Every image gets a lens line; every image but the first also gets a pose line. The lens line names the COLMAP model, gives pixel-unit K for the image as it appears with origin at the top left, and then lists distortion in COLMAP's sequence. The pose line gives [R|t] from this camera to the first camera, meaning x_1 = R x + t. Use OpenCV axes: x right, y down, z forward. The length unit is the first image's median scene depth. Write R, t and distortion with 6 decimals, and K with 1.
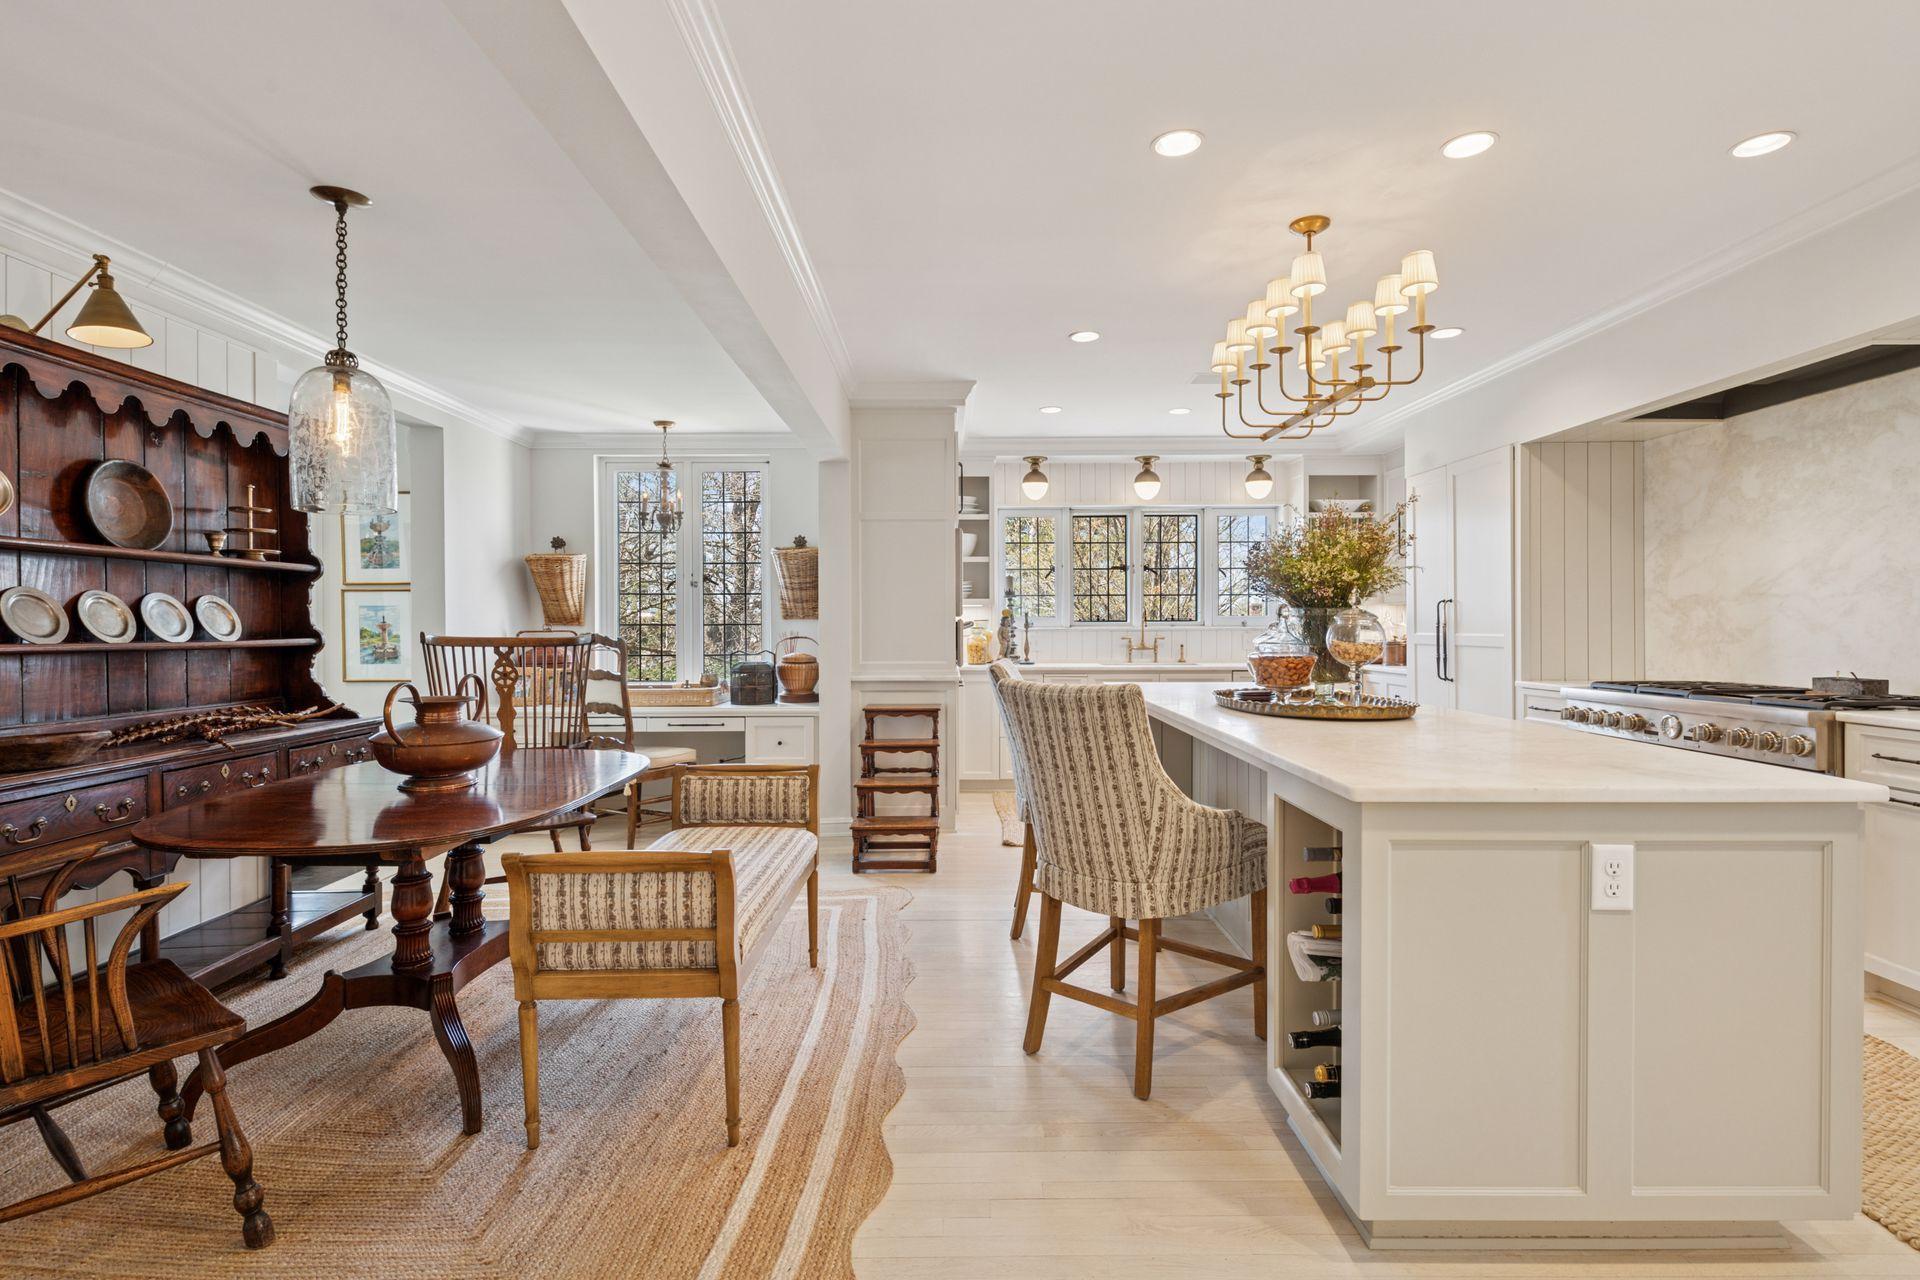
lens RADIAL K [[891.1, 0, 959.4], [0, 891.1, 627.4], [0, 0, 1]] dist [0.002364, -0.000282]
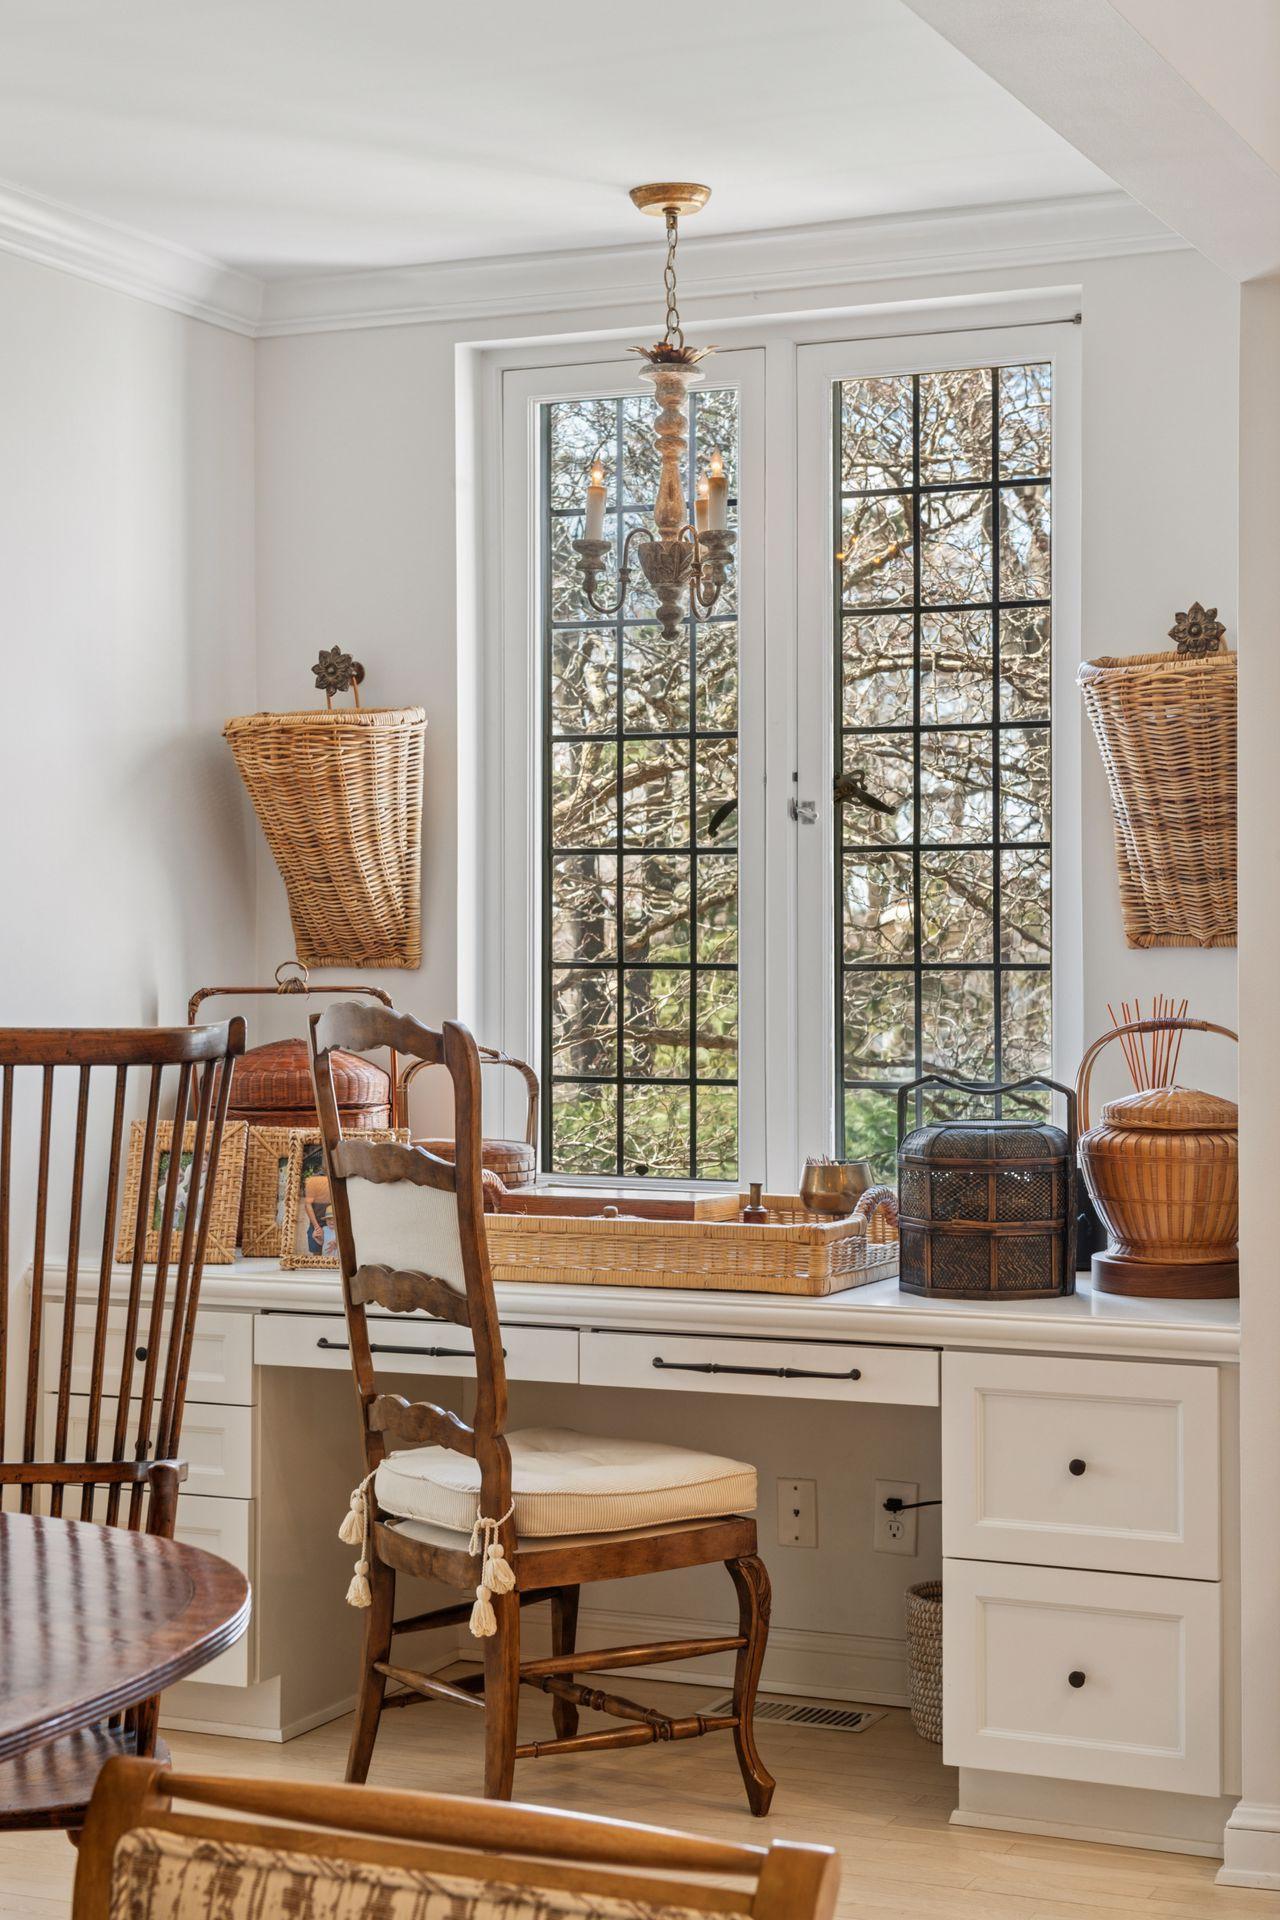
lens RADIAL K [[3071.4, 0, 639.9], [0, 3071.4, 961.3], [0, 0, 1]] dist [-0.018062, 0.000000]
pose [[0.909462, 0.004676, -0.415761, 0.038182], [-0.003679, 0.999988, 0.003198, -0.009170], [0.415771, -0.001379, 0.909468, 0.200456]]
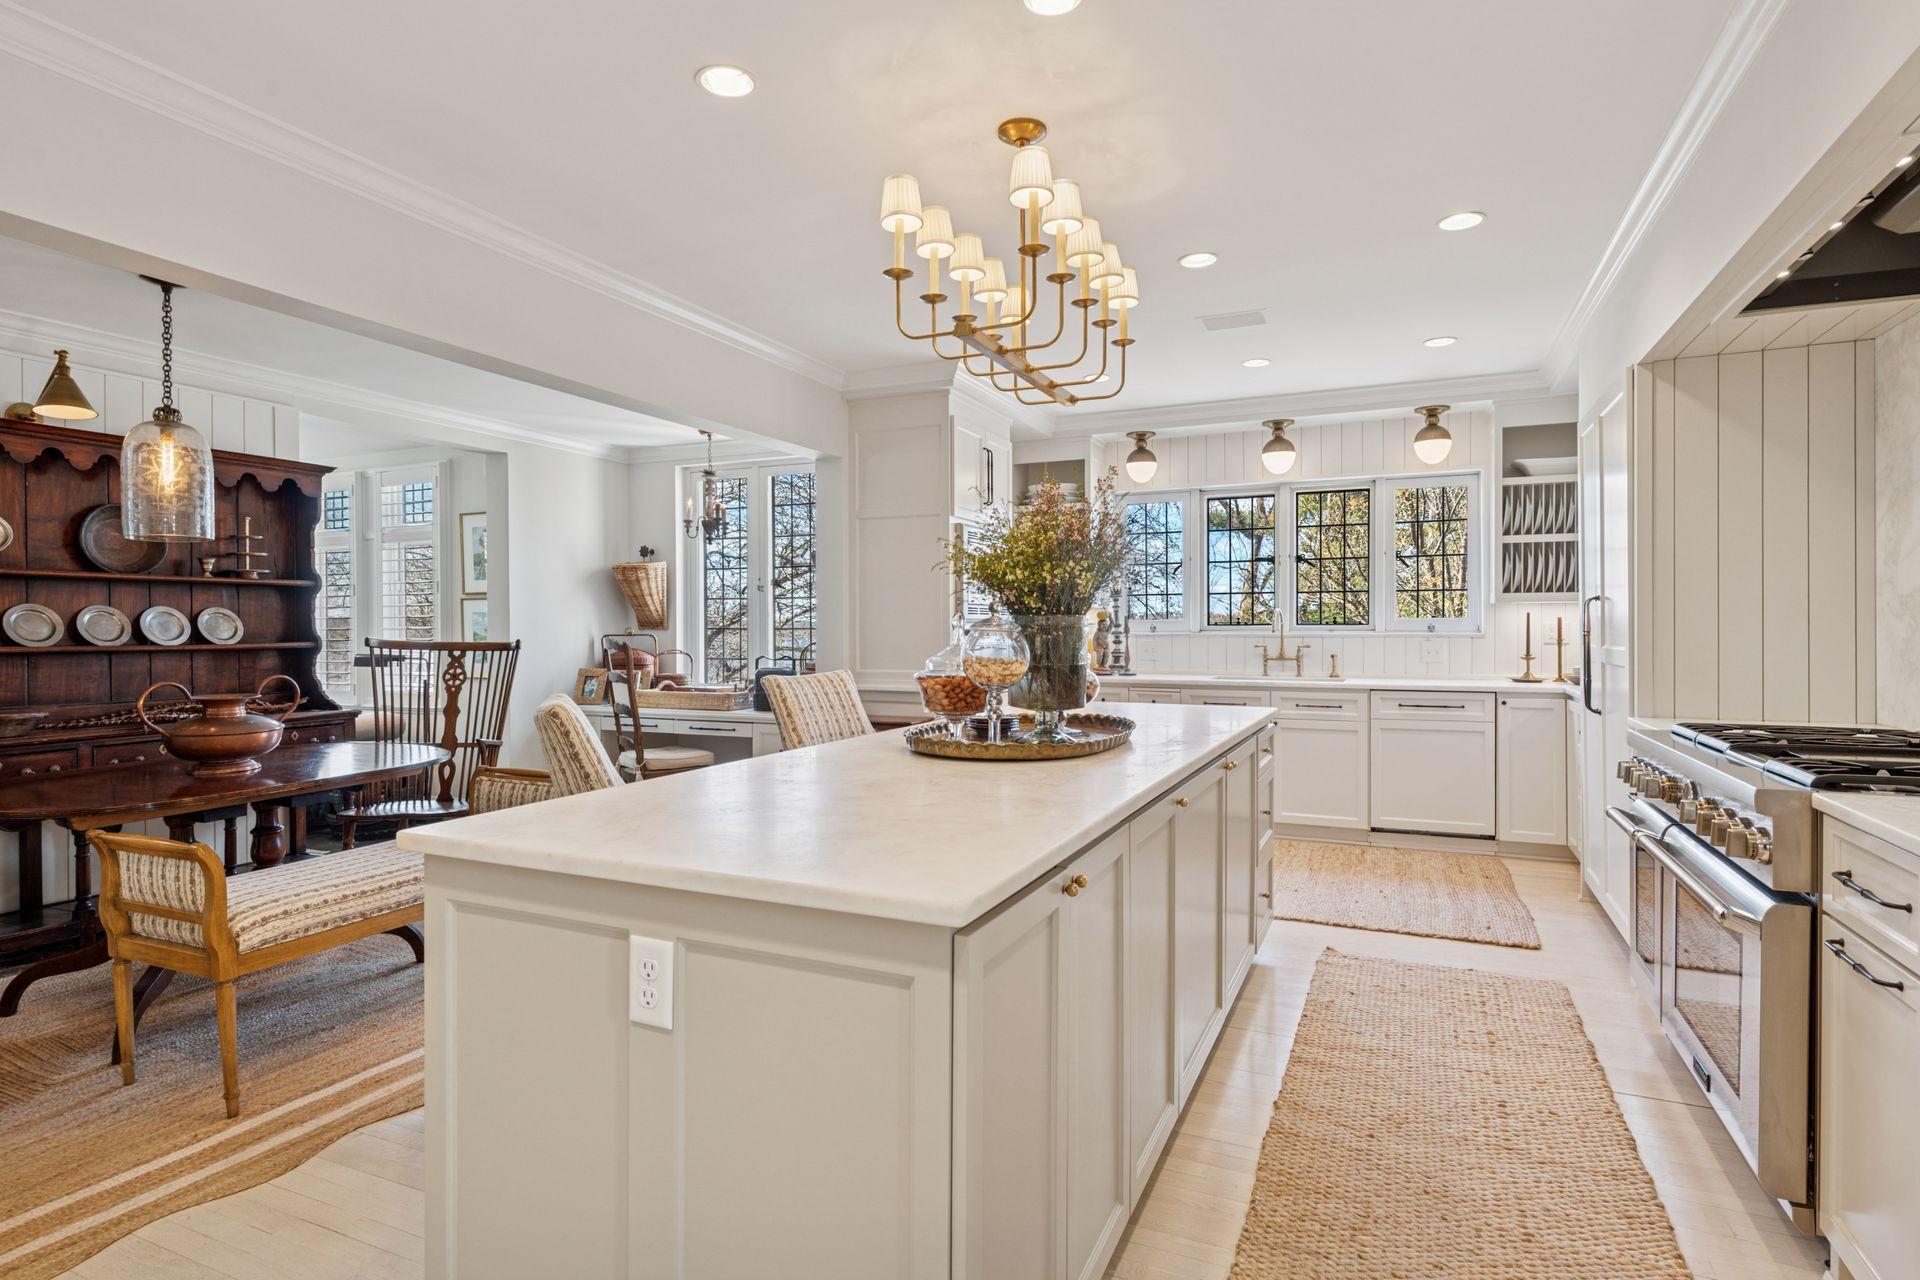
lens RADIAL K [[970.6, 0, 964.6], [0, 970.6, 629.9], [0, 0, 1]] dist [0.003540, 0.000435]
pose [[0.913774, 0.003003, -0.406211, 0.426519], [-0.002016, 0.999994, 0.002857, -0.006762], [0.406217, -0.001791, 0.913775, 0.116416]]
